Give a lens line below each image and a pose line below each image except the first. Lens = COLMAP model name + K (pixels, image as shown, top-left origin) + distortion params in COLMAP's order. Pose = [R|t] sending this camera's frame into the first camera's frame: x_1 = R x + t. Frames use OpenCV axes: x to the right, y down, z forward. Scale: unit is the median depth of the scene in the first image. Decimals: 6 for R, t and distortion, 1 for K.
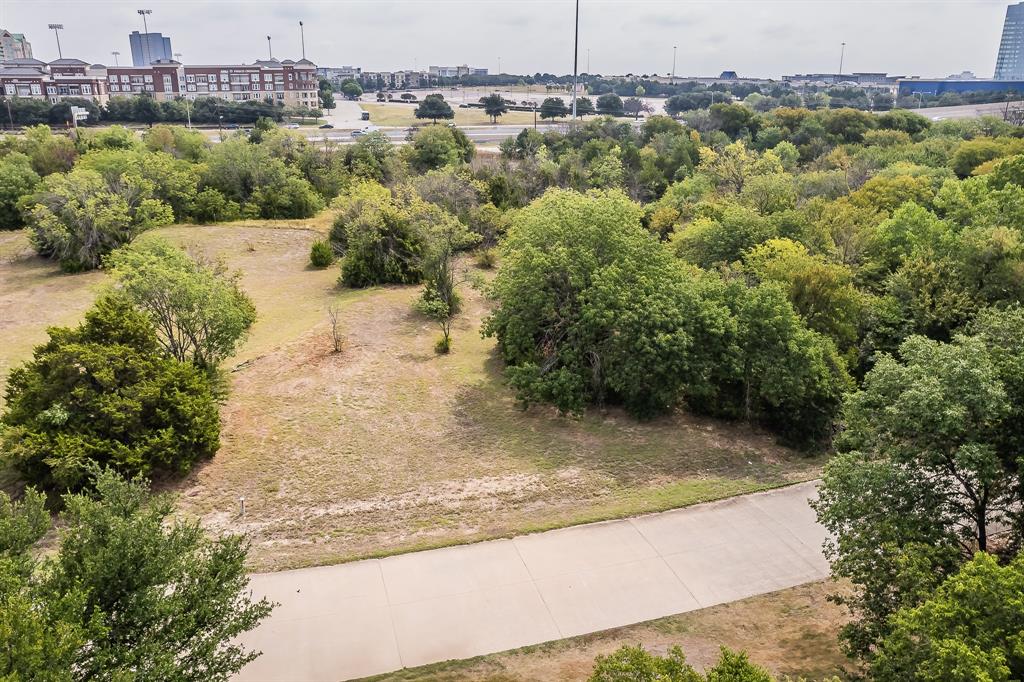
lens RADIAL K [[776.2, 0, 510.0], [0, 776.2, 349.0], [0, 0, 1]] dist [-0.074701, 0.072138]
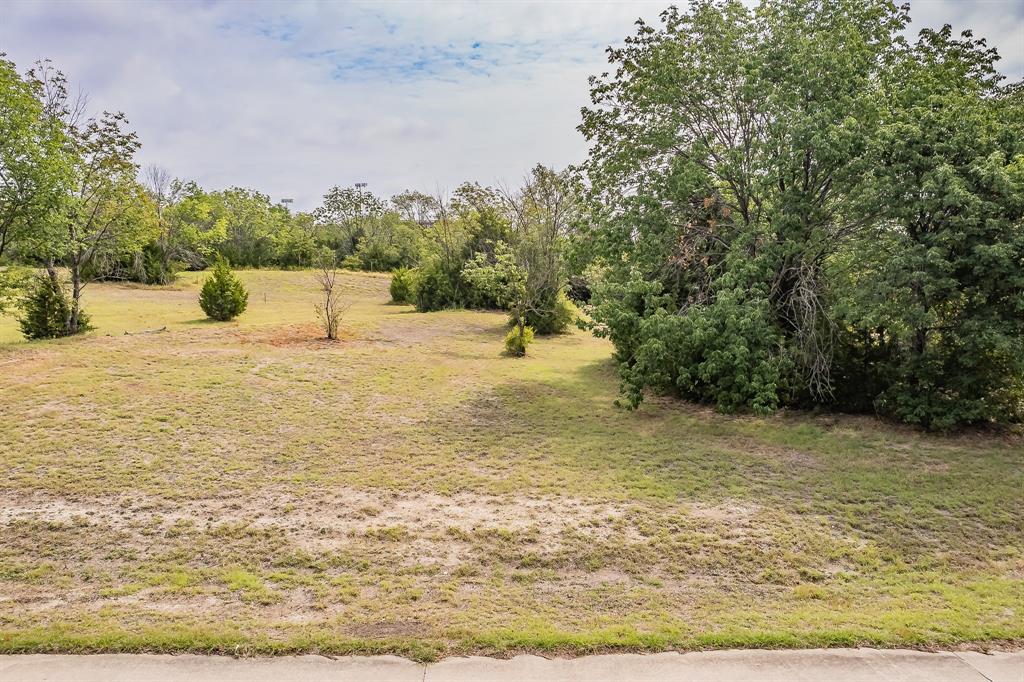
lens RADIAL K [[776.2, 0, 510.0], [0, 776.2, 349.0], [0, 0, 1]] dist [-0.074701, 0.072138]
pose [[0.967922, 0.023188, -0.250177, 0.071506], [-0.081862, 0.970503, -0.226765, 0.180614], [0.237540, 0.239971, 0.941270, 0.677406]]
